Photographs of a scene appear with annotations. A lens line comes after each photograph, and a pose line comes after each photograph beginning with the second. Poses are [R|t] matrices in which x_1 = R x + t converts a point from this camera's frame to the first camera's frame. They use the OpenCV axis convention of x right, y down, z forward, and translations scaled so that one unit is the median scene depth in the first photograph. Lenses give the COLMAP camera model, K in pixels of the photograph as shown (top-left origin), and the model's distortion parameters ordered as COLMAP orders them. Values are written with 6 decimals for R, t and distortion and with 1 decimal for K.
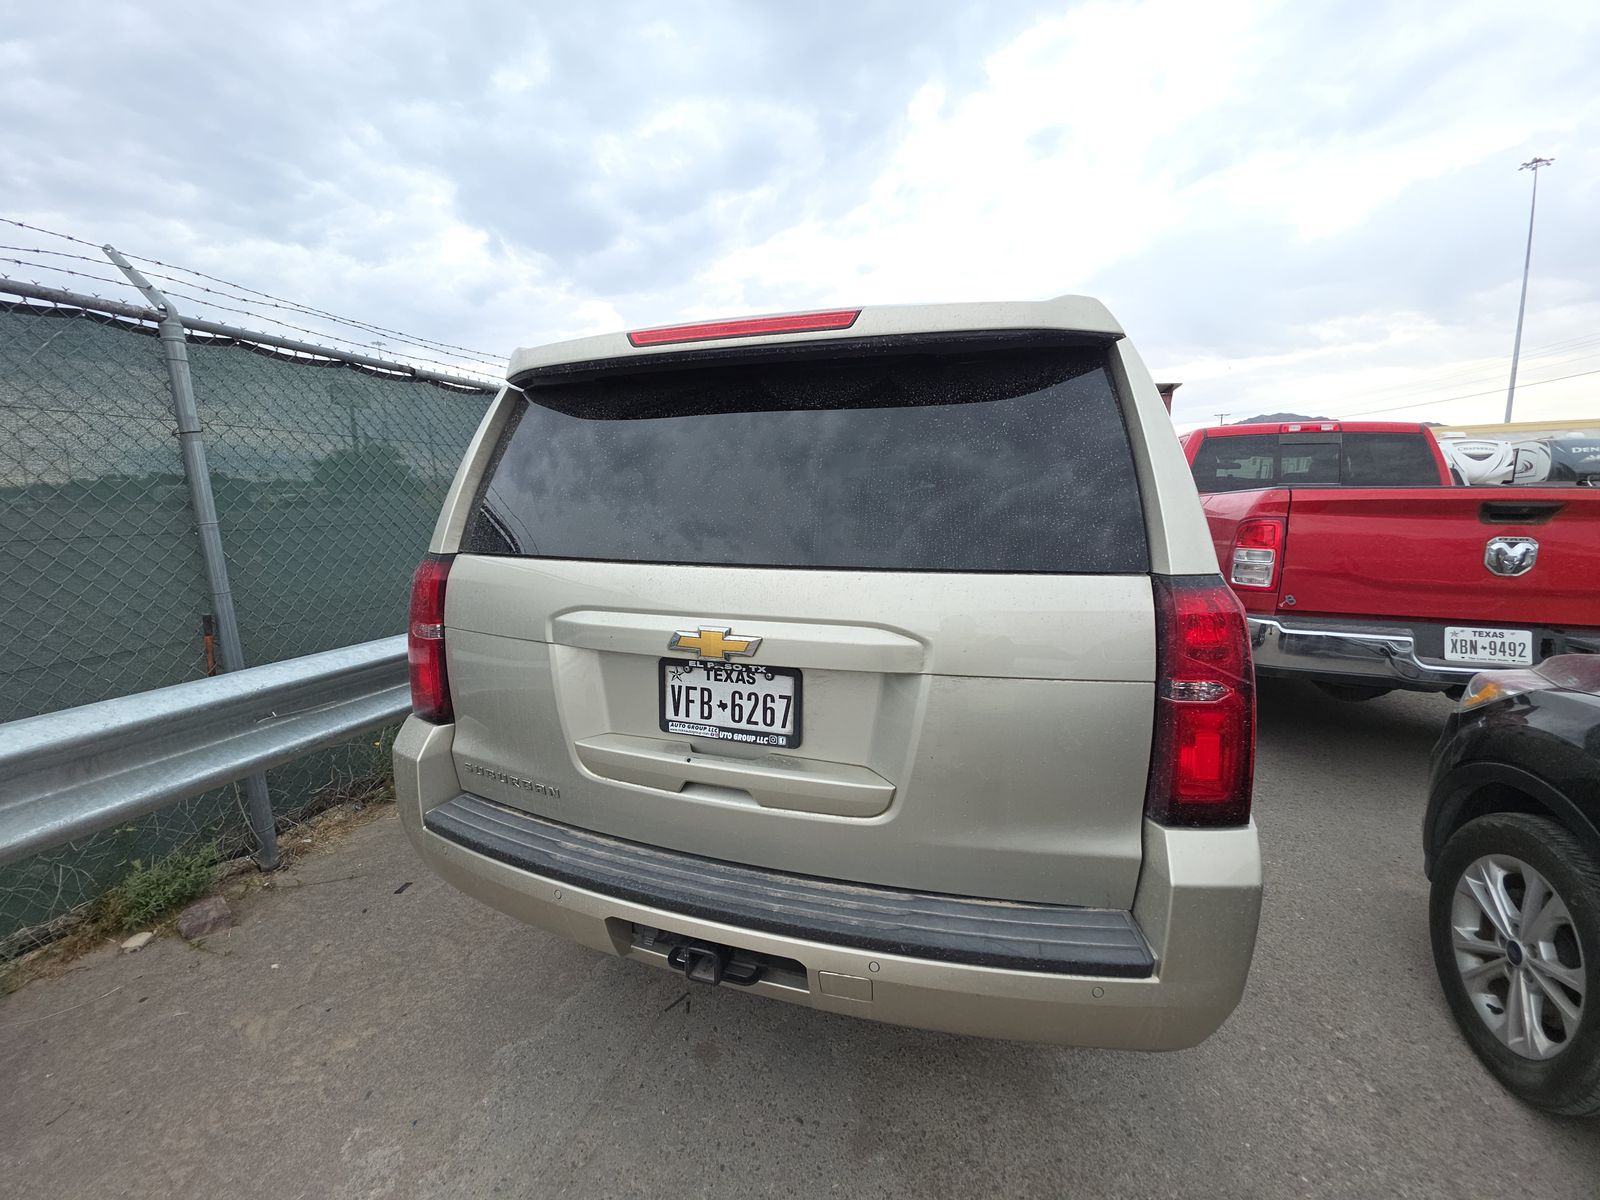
lens RADIAL K [[634.8, 0, 794.9], [0, 634.8, 596.6], [0, 0, 1]] dist [0.008080, -0.007209]
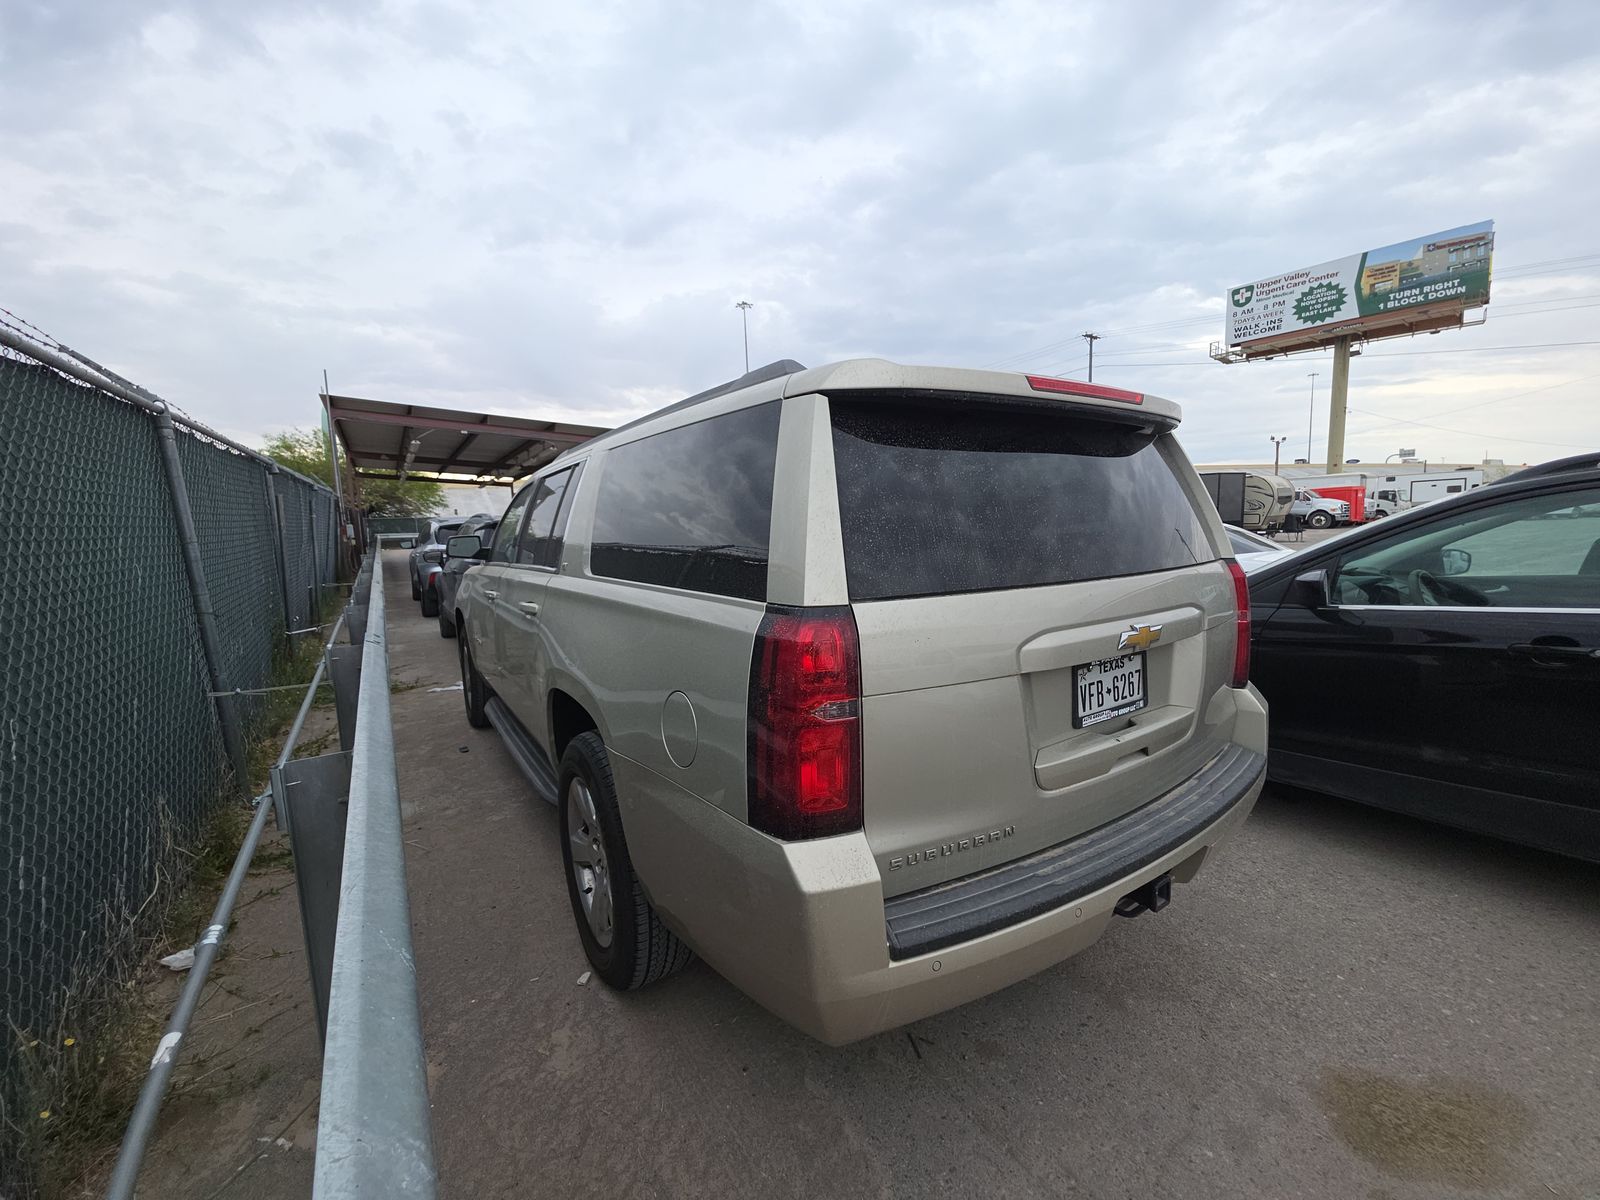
lens RADIAL K [[634.8, 0, 798.9], [0, 634.8, 595.7], [0, 0, 1]] dist [0.008080, -0.007209]
pose [[0.617529, -0.104678, 0.779551, -1.365791], [0.145508, 0.989201, 0.017563, -0.115763], [-0.772972, 0.102585, 0.626092, 0.643203]]
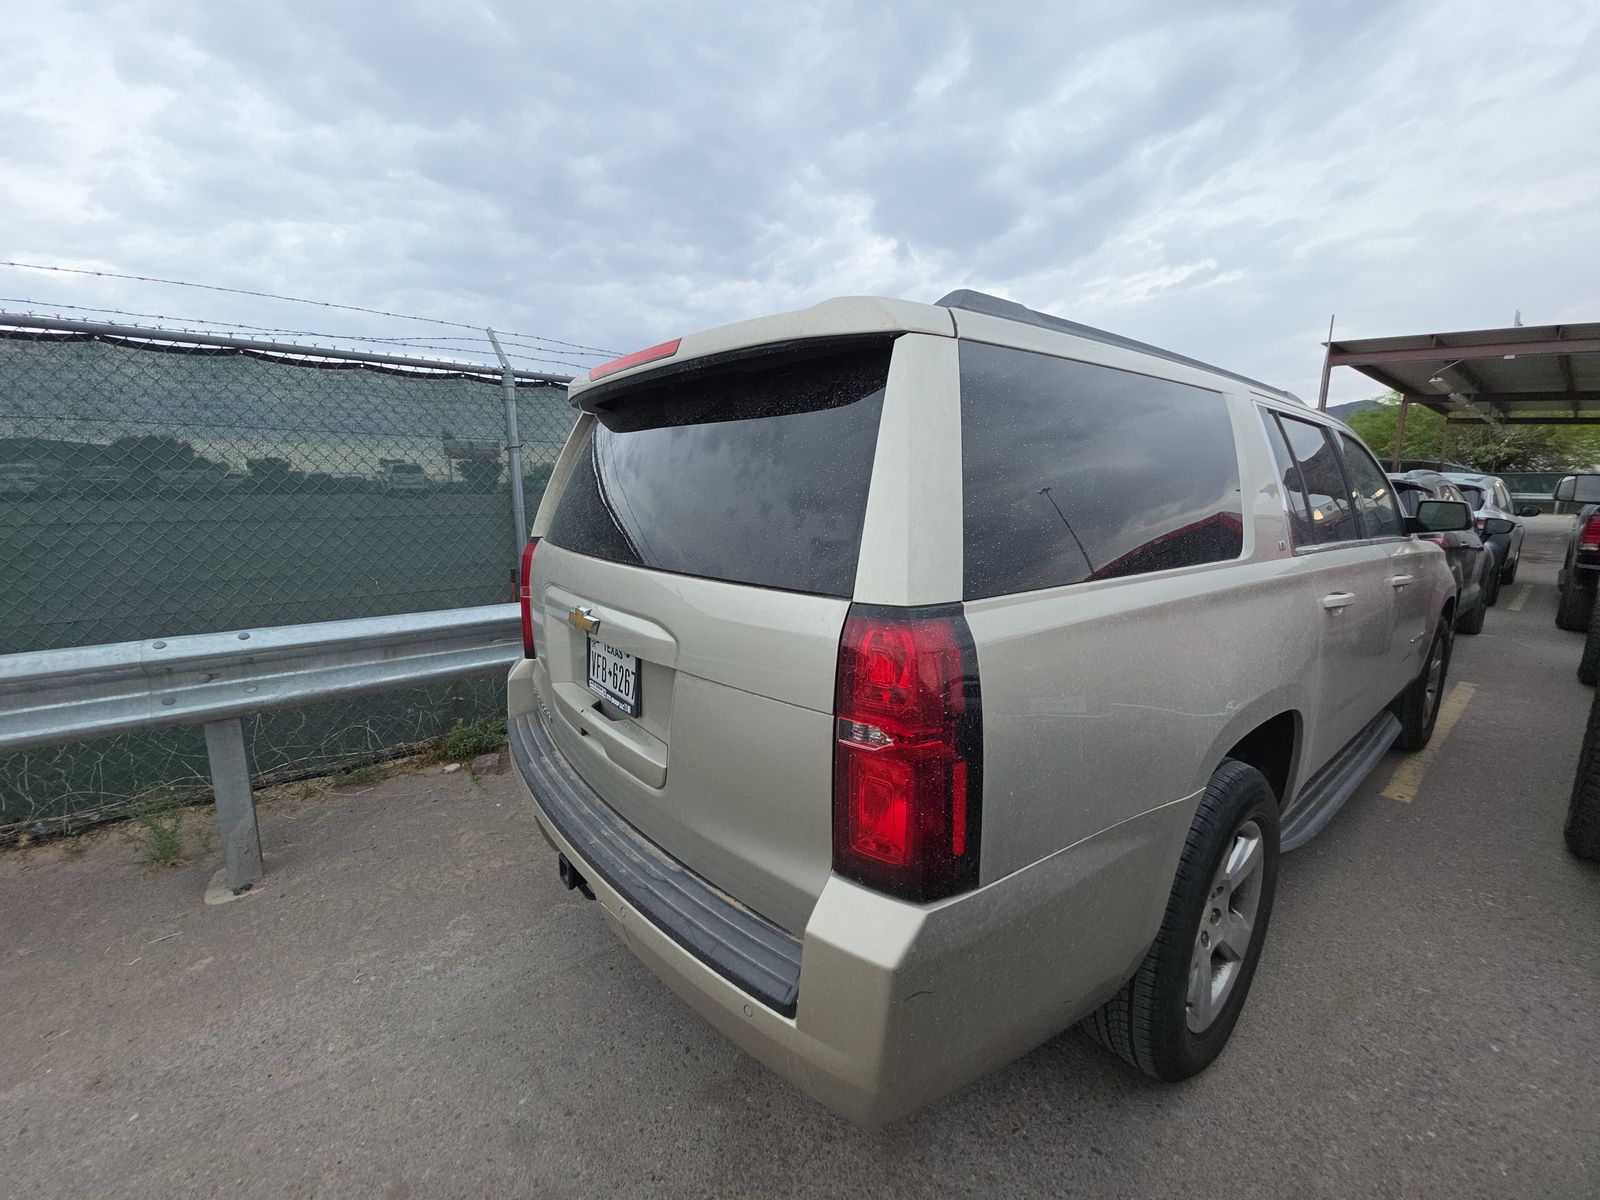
lens RADIAL K [[634.8, 0, 791.1], [0, 634.8, 599.7], [0, 0, 1]] dist [0.008080, -0.007209]
pose [[0.839120, 0.102965, -0.534112, 0.780357], [-0.091755, 0.994644, 0.047593, -0.056659], [0.536152, 0.009071, 0.844073, 0.146843]]
